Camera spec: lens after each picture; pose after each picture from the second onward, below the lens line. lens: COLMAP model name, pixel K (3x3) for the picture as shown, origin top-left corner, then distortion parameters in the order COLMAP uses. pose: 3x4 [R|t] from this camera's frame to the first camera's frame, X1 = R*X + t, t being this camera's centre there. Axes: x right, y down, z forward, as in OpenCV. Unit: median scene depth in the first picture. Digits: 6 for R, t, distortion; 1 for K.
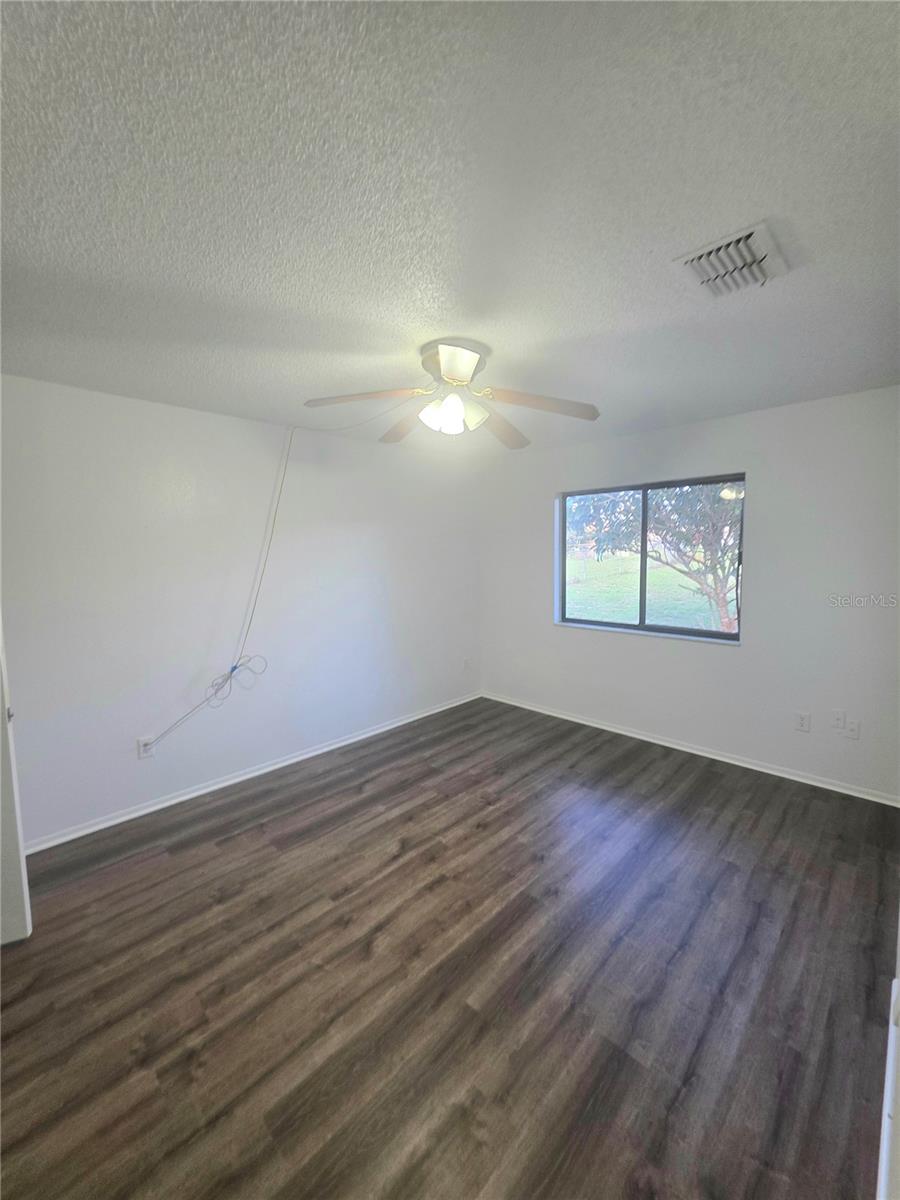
lens RADIAL K [[476.1, 0, 455.6], [0, 476.1, 595.0], [0, 0, 1]] dist [0.000257, 0.000122]
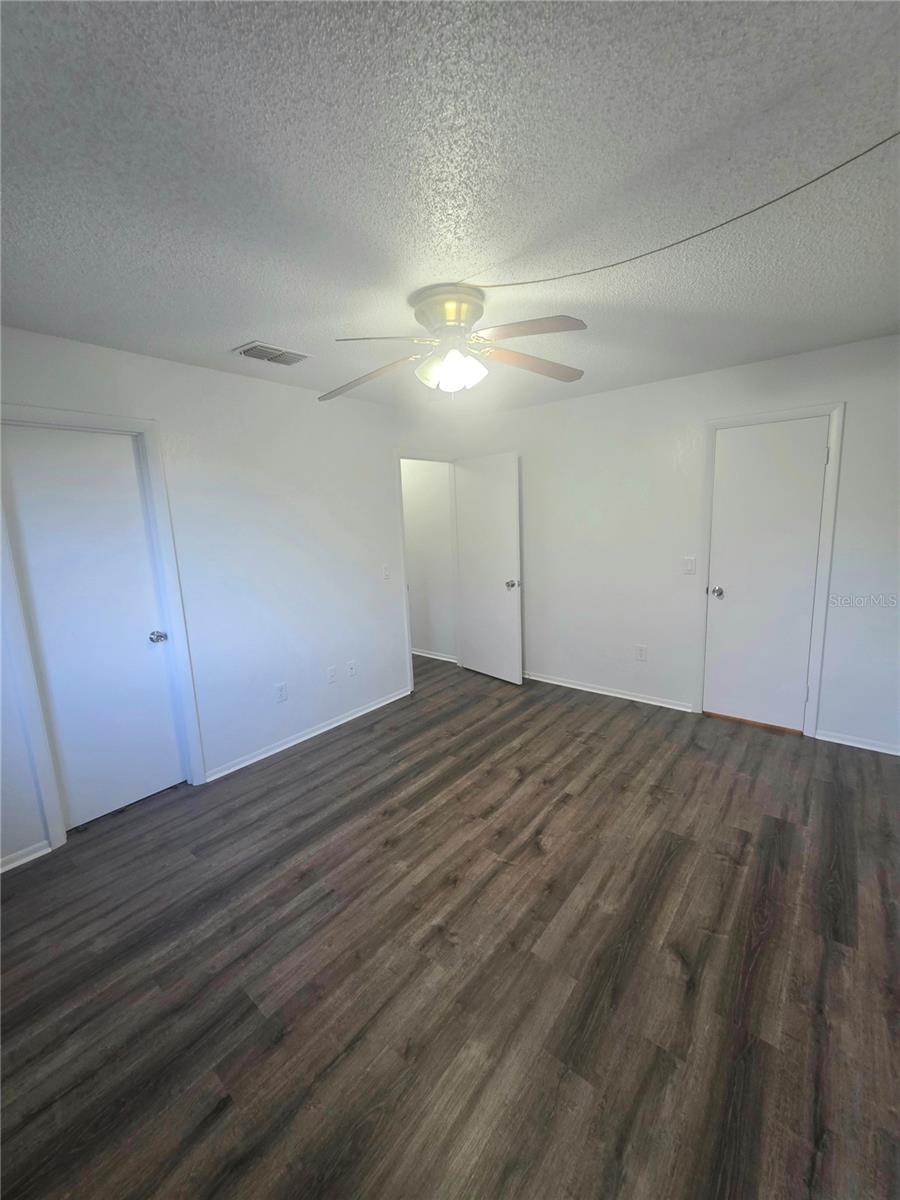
lens RADIAL K [[476.1, 0, 455.6], [0, 476.1, 595.0], [0, 0, 1]] dist [0.000257, 0.000122]
pose [[-0.994662, 0.067221, -0.078291, 0.086320], [0.044840, 0.964894, 0.258782, -0.173018], [0.092938, 0.253890, -0.962758, 1.837387]]
